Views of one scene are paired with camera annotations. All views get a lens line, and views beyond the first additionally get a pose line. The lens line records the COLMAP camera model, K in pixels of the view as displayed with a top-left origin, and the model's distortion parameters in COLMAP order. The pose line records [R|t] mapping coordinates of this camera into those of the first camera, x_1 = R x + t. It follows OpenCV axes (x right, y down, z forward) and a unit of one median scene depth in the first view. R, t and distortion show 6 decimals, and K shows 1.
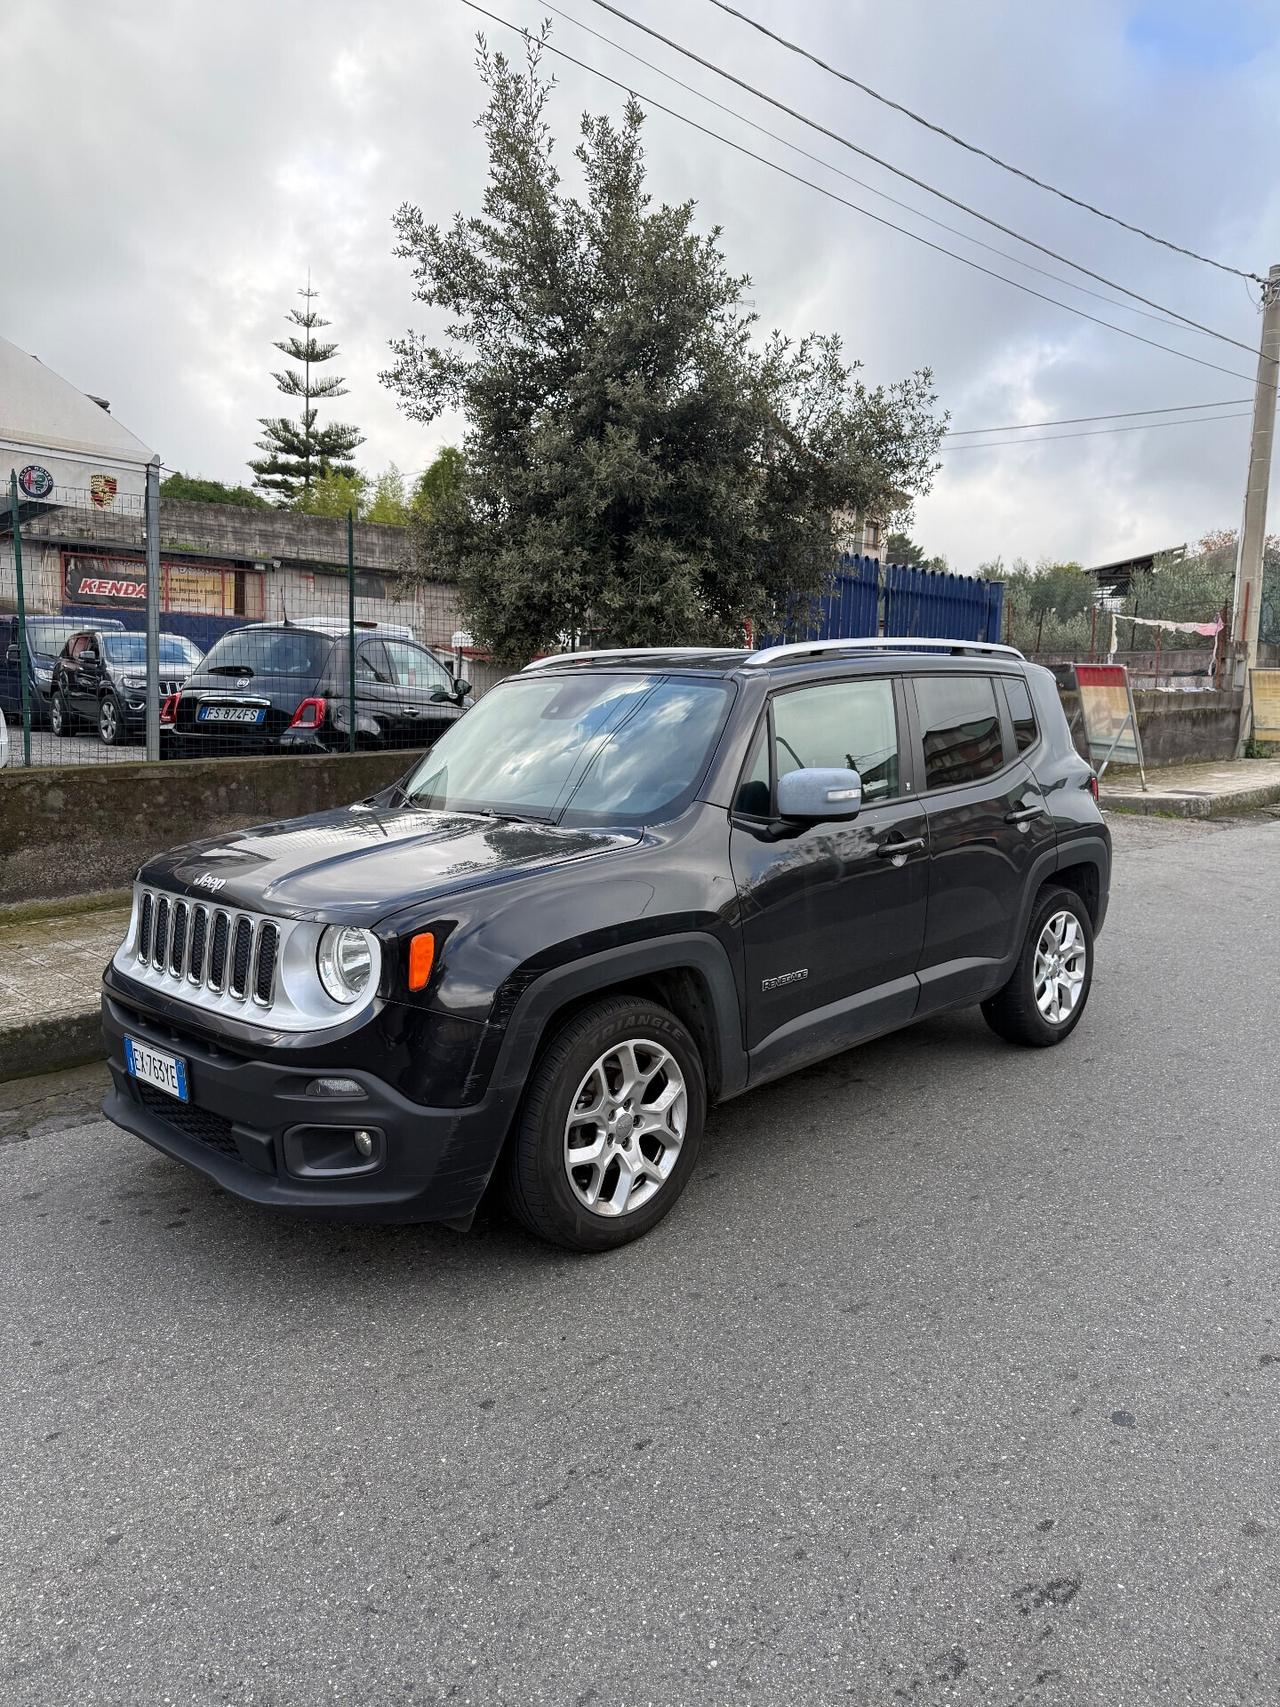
lens RADIAL K [[1197.6, 0, 640.8], [0, 1197.6, 857.2], [0, 0, 1]] dist [0.024712, -0.028513]
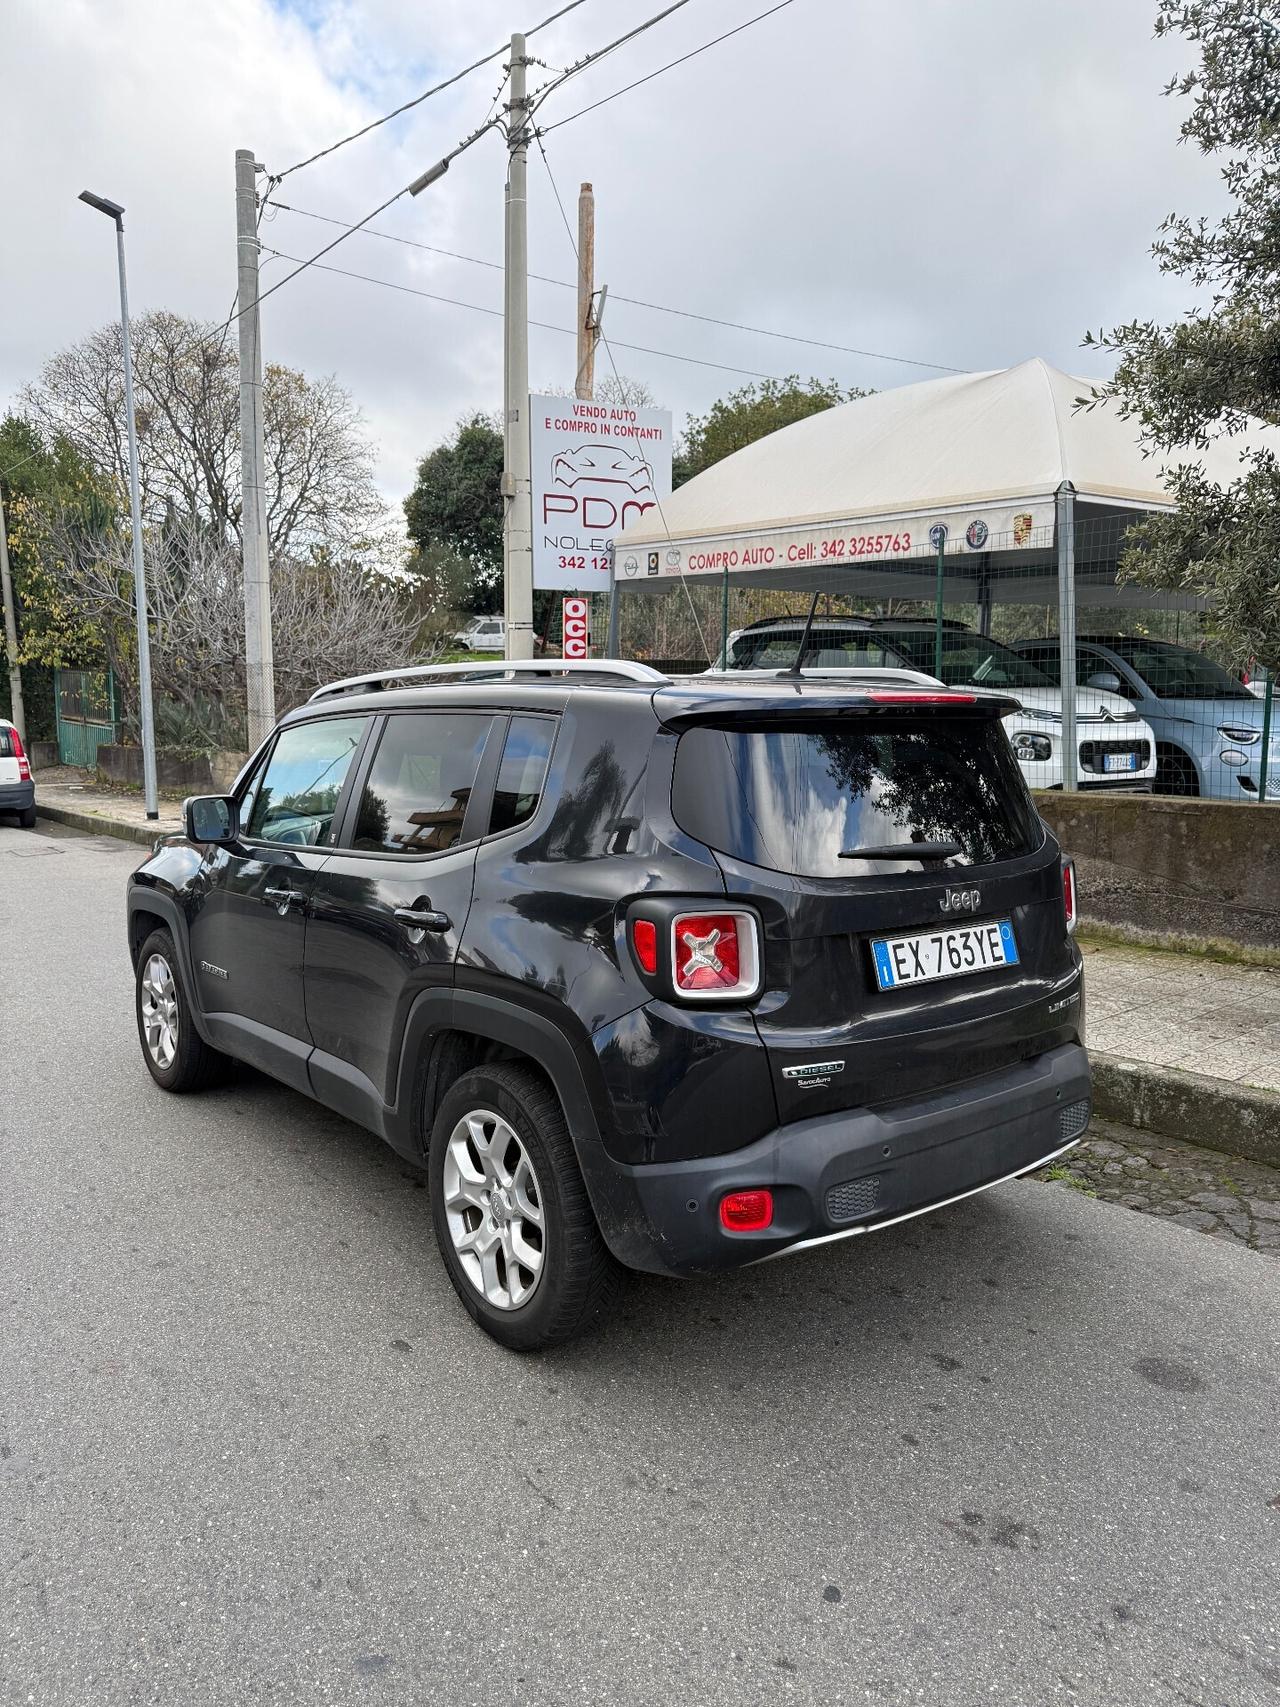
lens RADIAL K [[1197.6, 0, 626.5], [0, 1197.6, 861.9], [0, 0, 1]] dist [0.024712, -0.028513]
pose [[-0.129366, 0.121428, -0.984134, 0.672838], [-0.131167, 0.981657, 0.138364, -0.121871], [0.982883, 0.146986, -0.111066, 0.832689]]
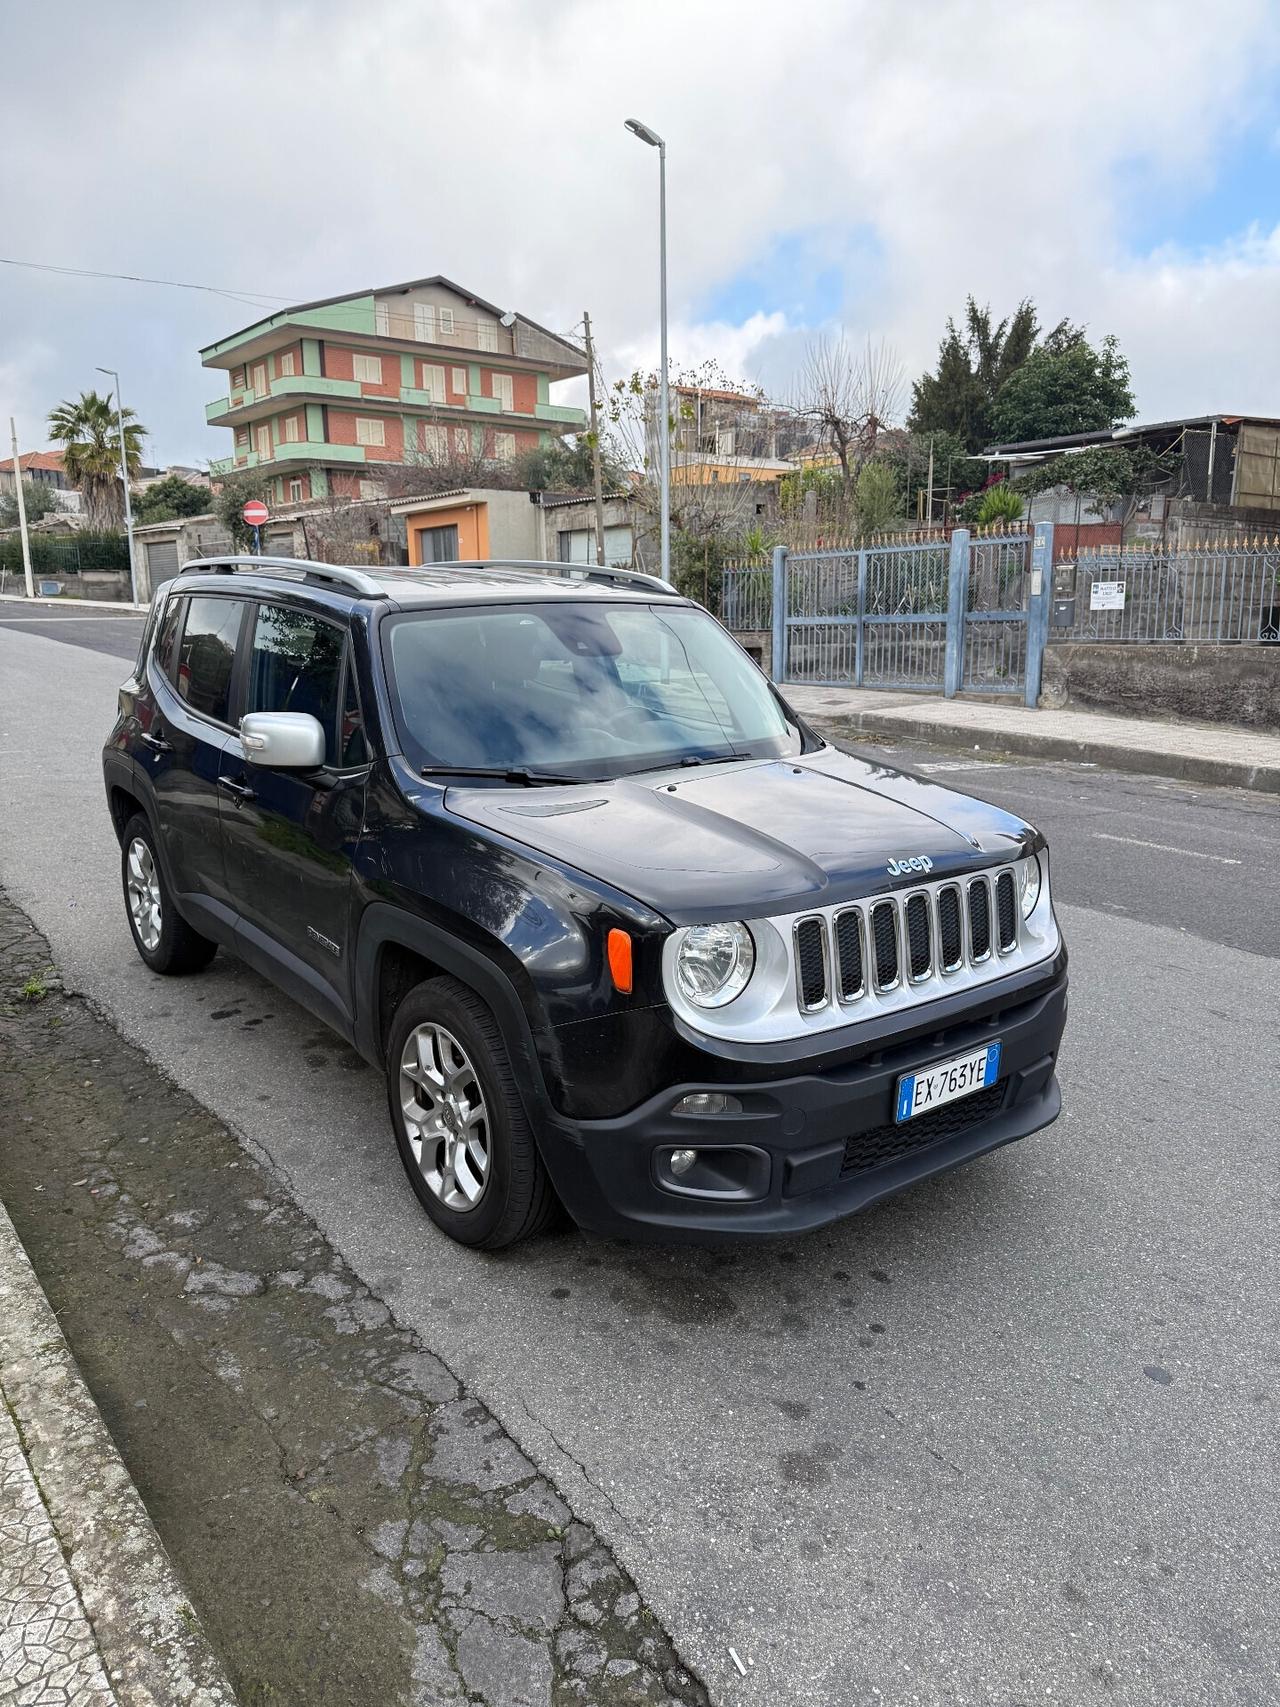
lens RADIAL K [[1197.6, 0, 641.6], [0, 1197.6, 854.3], [0, 0, 1]] dist [0.024712, -0.028513]
pose [[0.142894, -0.228194, 0.963073, -0.590667], [0.134041, 0.968555, 0.209605, -0.093757], [-0.980619, 0.099140, 0.168988, 0.504787]]
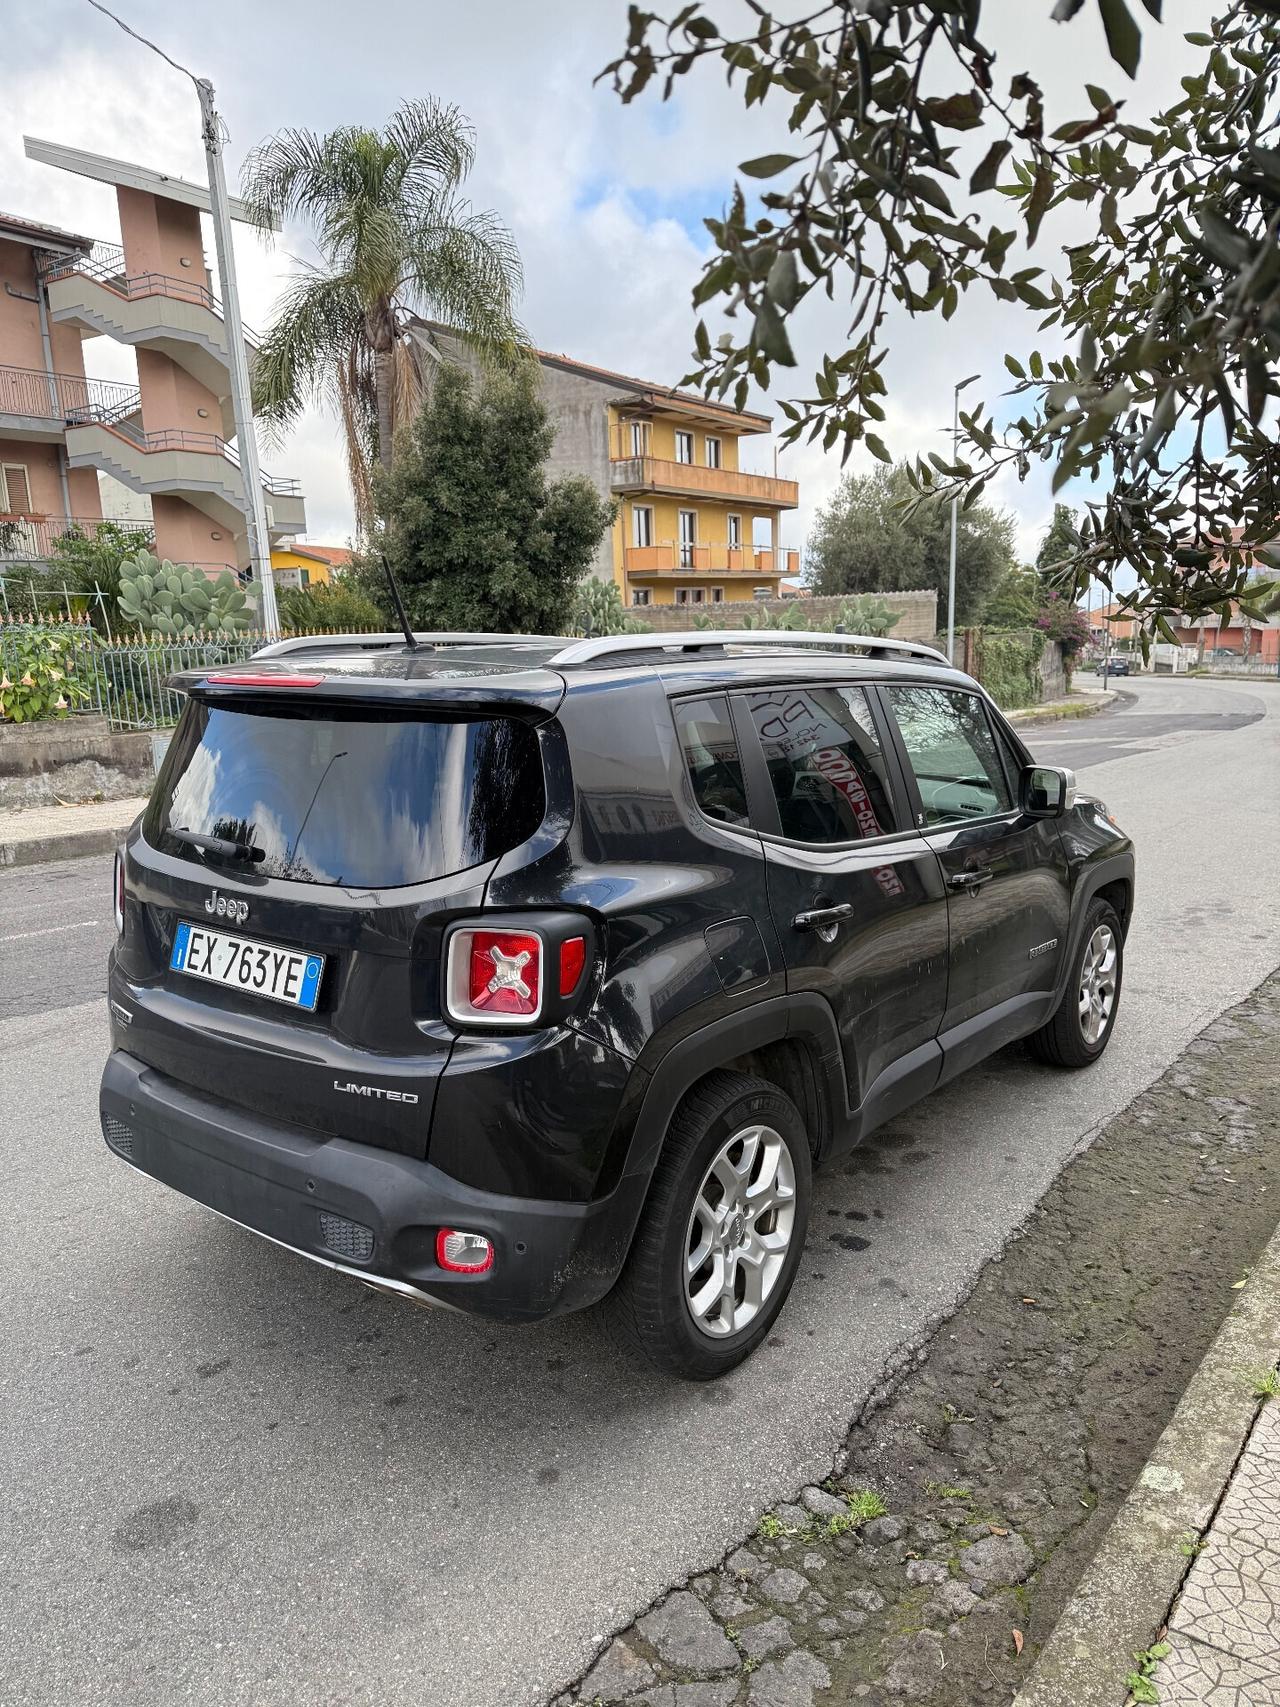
lens RADIAL K [[1197.6, 0, 633.5], [0, 1197.6, 871.2], [0, 0, 1]] dist [0.024712, -0.028513]
pose [[-0.993079, 0.031382, -0.113181, 0.157322], [-0.005594, 0.949913, 0.312465, -0.198051], [0.117318, 0.310935, -0.943163, 1.278978]]
